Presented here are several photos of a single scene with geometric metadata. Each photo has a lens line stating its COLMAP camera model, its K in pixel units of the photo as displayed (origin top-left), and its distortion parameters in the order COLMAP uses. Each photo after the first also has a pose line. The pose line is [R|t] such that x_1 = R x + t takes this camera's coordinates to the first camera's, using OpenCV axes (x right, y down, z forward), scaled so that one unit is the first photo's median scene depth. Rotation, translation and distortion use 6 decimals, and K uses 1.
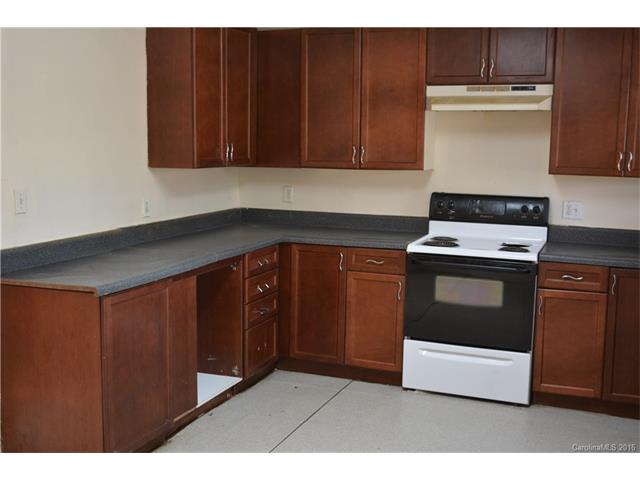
lens RADIAL K [[703.0, 0, 320.9], [0, 703.0, 238.9], [0, 0, 1]] dist [-0.028609, 0.000000]
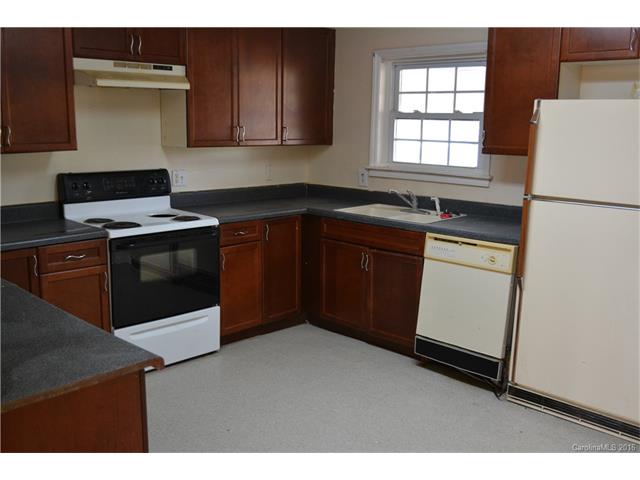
lens RADIAL K [[668.6, 0, 320.2], [0, 668.6, 241.2], [0, 0, 1]] dist [0.008383, 0.000000]
pose [[0.391618, -0.179122, 0.902524, -0.565534], [0.116322, 0.982637, 0.144548, -0.073413], [-0.912745, 0.048376, 0.405655, 0.373443]]
